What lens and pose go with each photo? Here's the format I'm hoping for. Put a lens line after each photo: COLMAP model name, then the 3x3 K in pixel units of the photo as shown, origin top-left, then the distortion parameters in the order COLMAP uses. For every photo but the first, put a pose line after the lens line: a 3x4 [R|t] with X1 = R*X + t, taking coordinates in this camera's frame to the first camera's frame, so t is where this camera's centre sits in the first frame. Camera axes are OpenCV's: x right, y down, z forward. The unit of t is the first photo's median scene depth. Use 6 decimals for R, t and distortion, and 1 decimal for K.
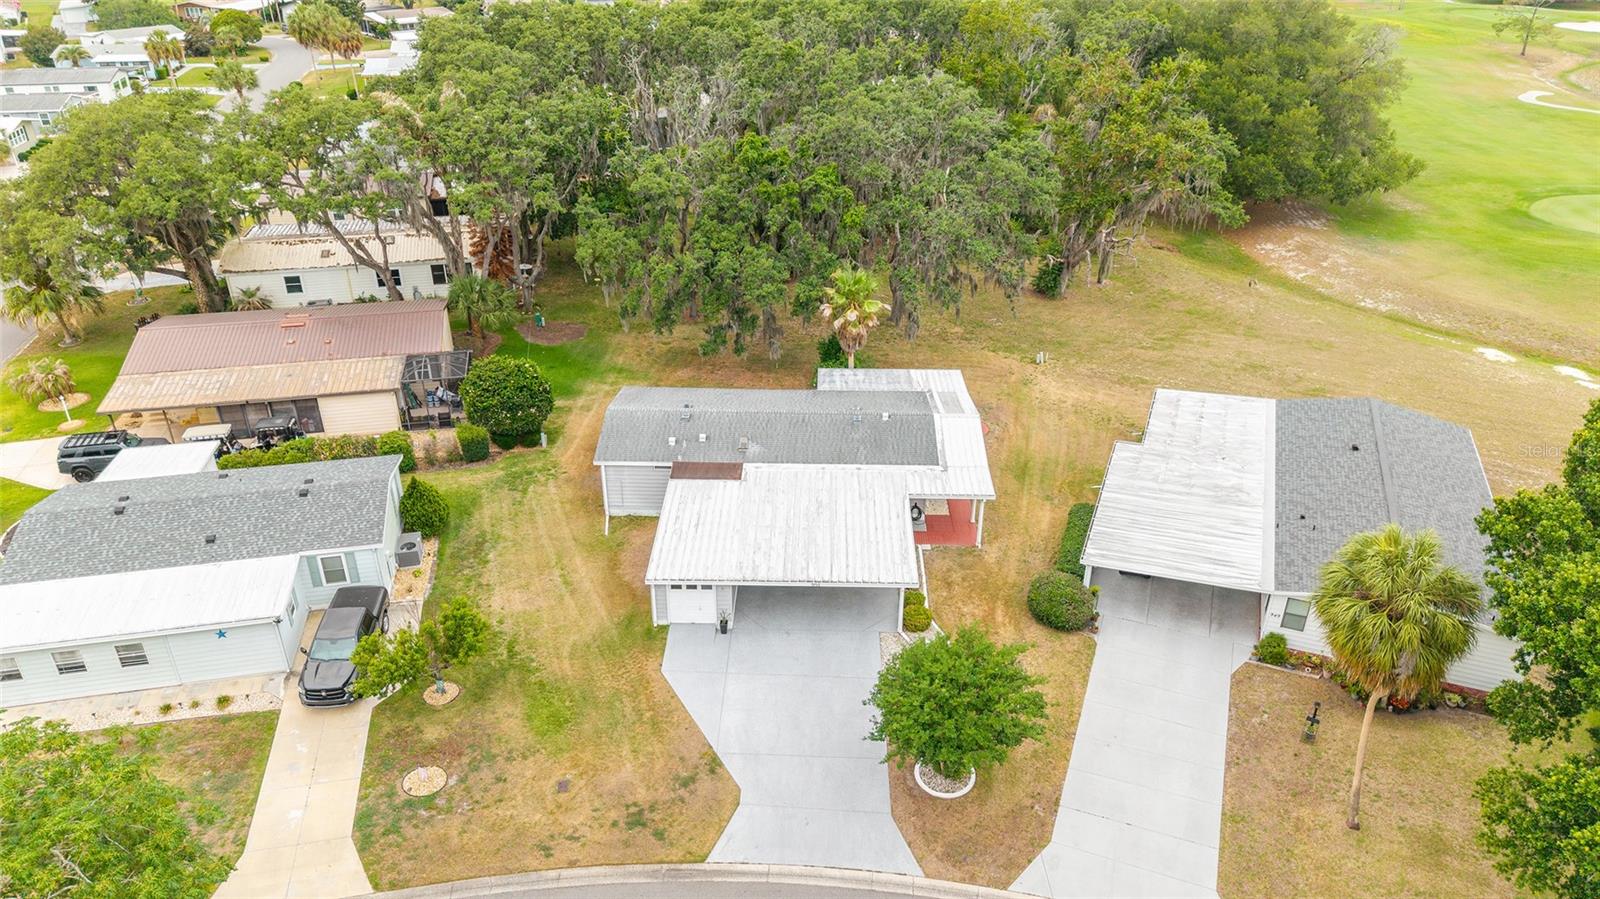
lens RADIAL K [[1074.3, 0, 800.0], [0, 1074.3, 449.5], [0, 0, 1]] dist [0.018416, -0.004972]
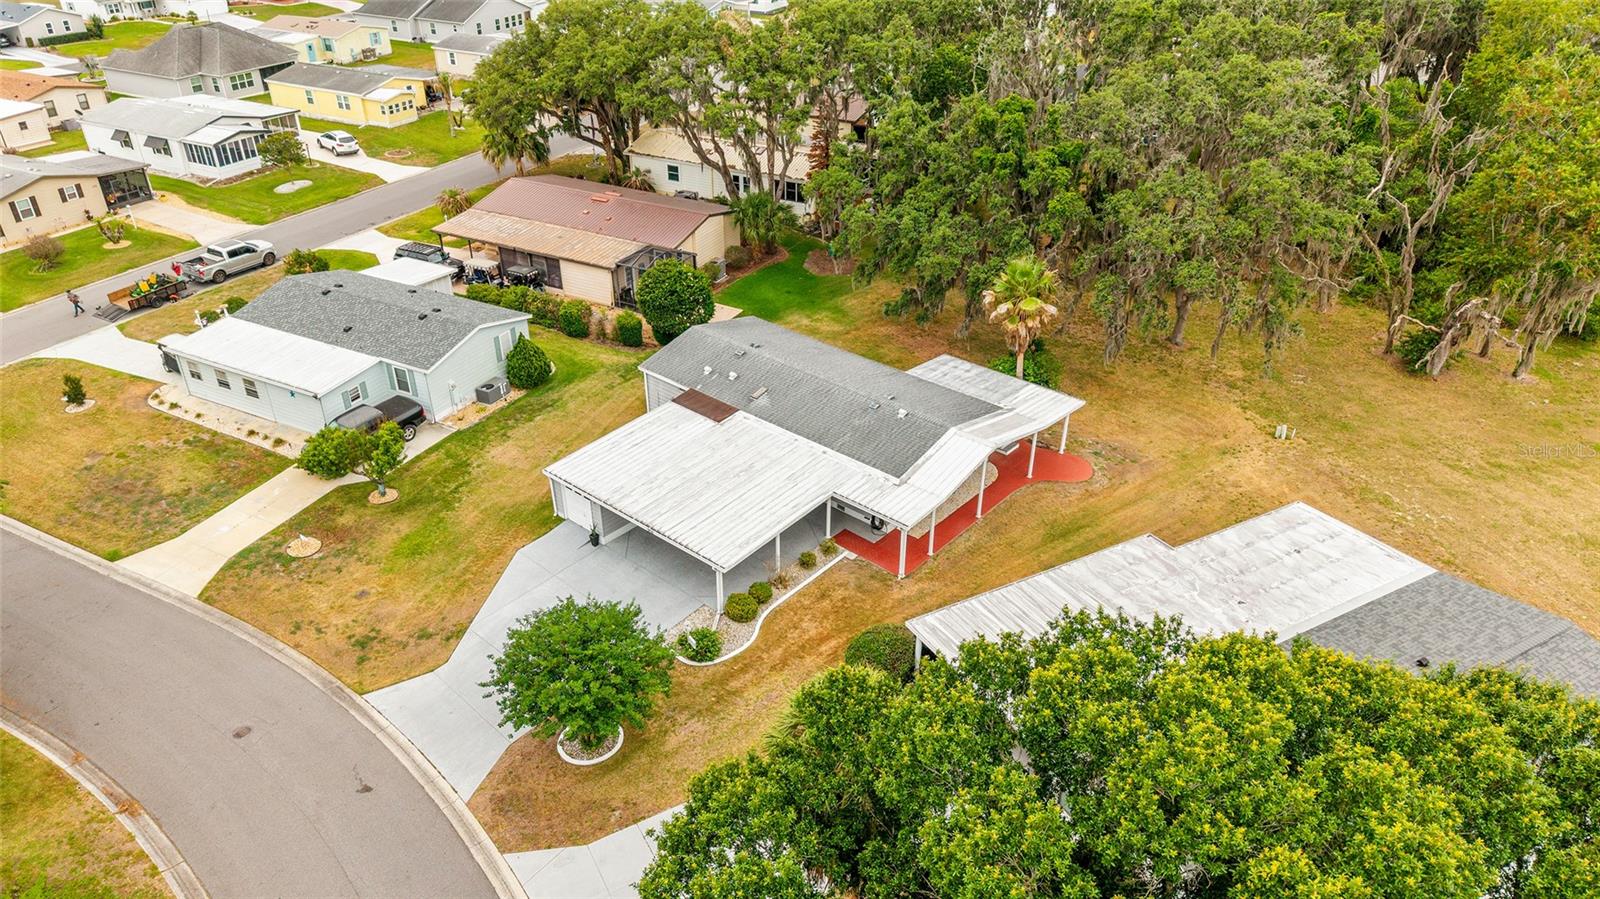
lens RADIAL K [[1074.3, 0, 800.0], [0, 1074.3, 449.5], [0, 0, 1]] dist [0.018416, -0.004972]
pose [[0.769697, 0.323727, -0.550243, 0.633621], [-0.301500, 0.944050, 0.133669, -0.117783], [0.562729, 0.063013, 0.824236, 0.247073]]
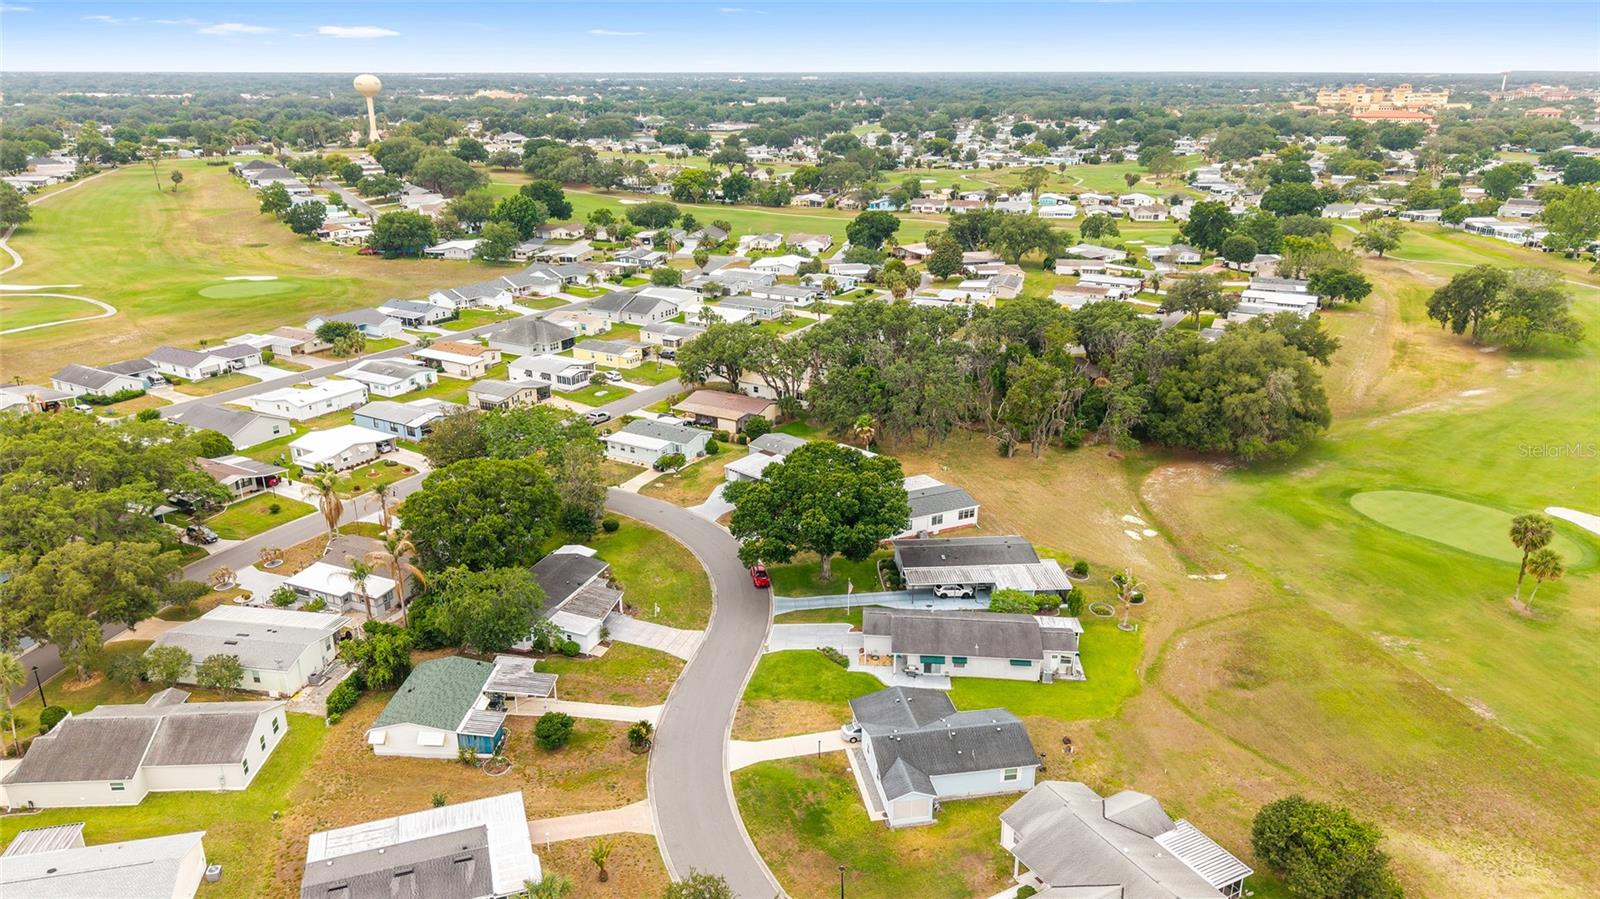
lens RADIAL K [[1074.3, 0, 800.0], [0, 1074.3, 449.5], [0, 0, 1]] dist [0.018416, -0.004972]
pose [[0.735587, 0.219733, -0.640804, 2.583301], [-0.318490, 0.947045, -0.040854, 0.136690], [0.597893, 0.234141, 0.766617, -1.894513]]
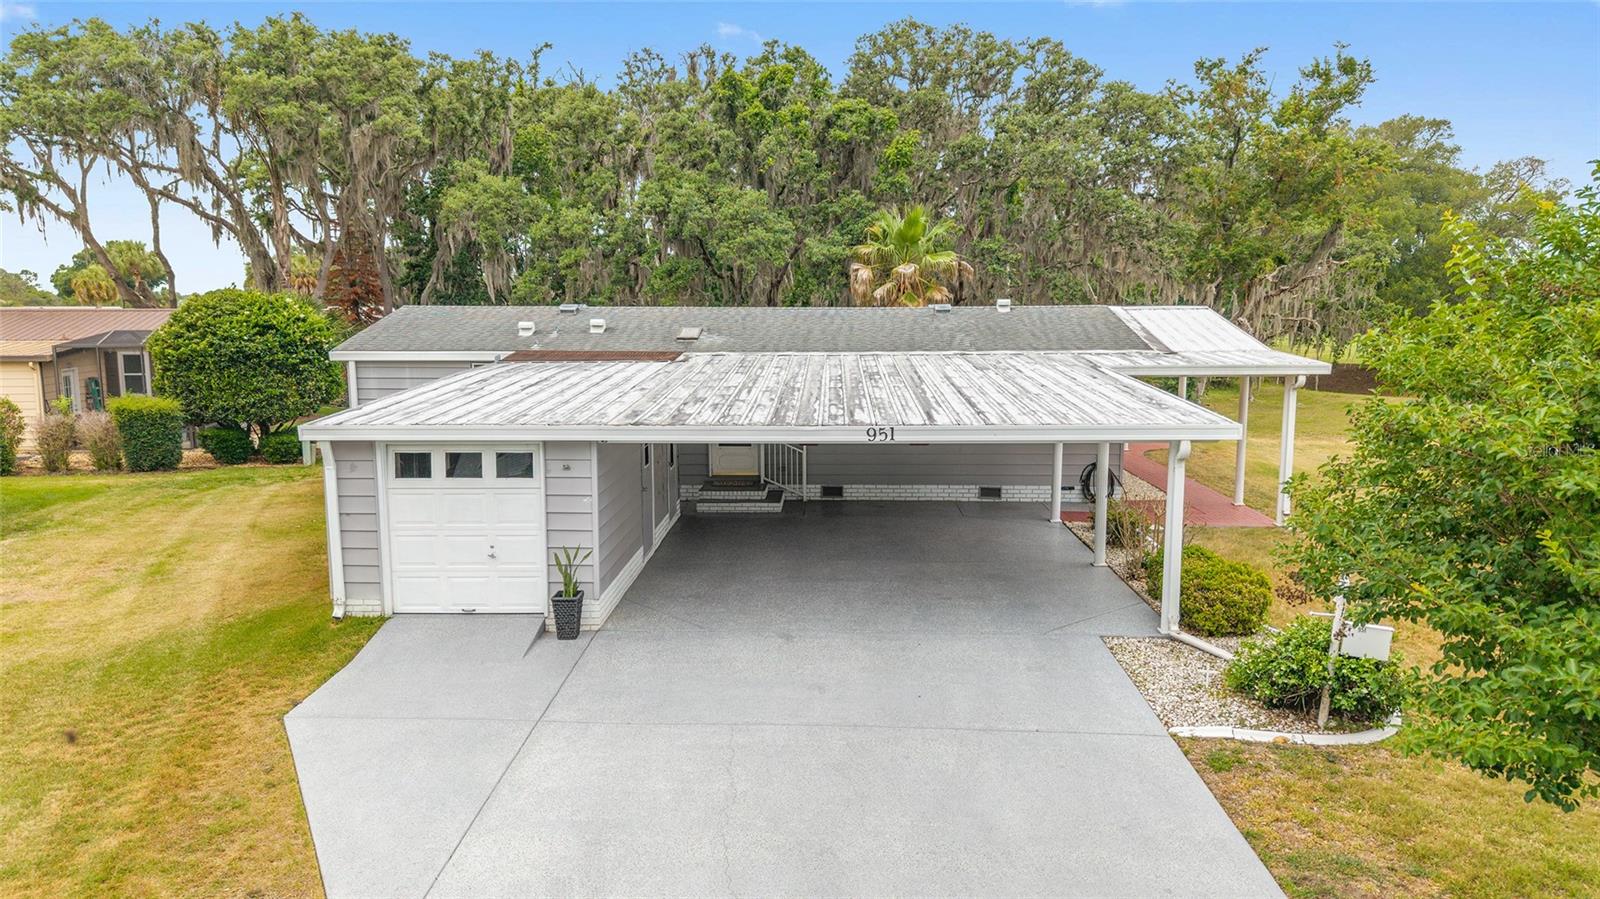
lens RADIAL K [[1074.3, 0, 800.0], [0, 1074.3, 449.5], [0, 0, 1]] dist [0.018416, -0.004972]
pose [[0.999965, 0.008208, 0.001841, -0.008050], [-0.007045, 0.936716, -0.350019, 0.226881], [-0.004597, 0.349994, 0.936741, 0.712258]]
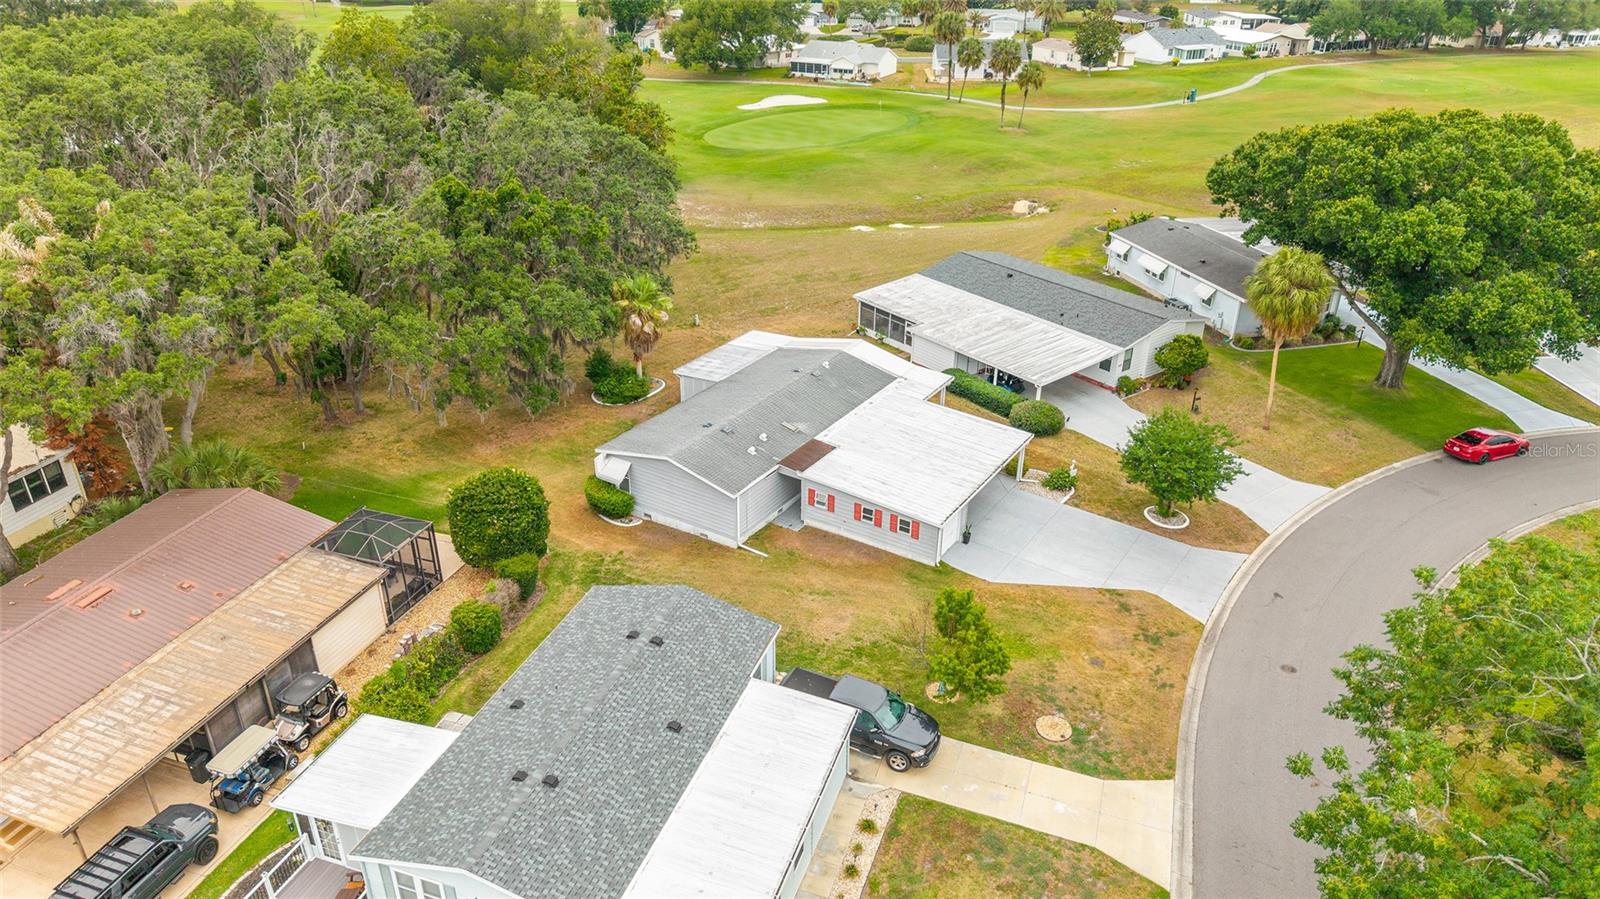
lens RADIAL K [[1074.3, 0, 800.0], [0, 1074.3, 449.5], [0, 0, 1]] dist [0.018416, -0.004972]
pose [[0.520009, -0.389536, 0.760166, -1.021722], [0.398409, 0.897830, 0.187538, -0.213170], [-0.755553, 0.205336, 0.622075, 0.393696]]
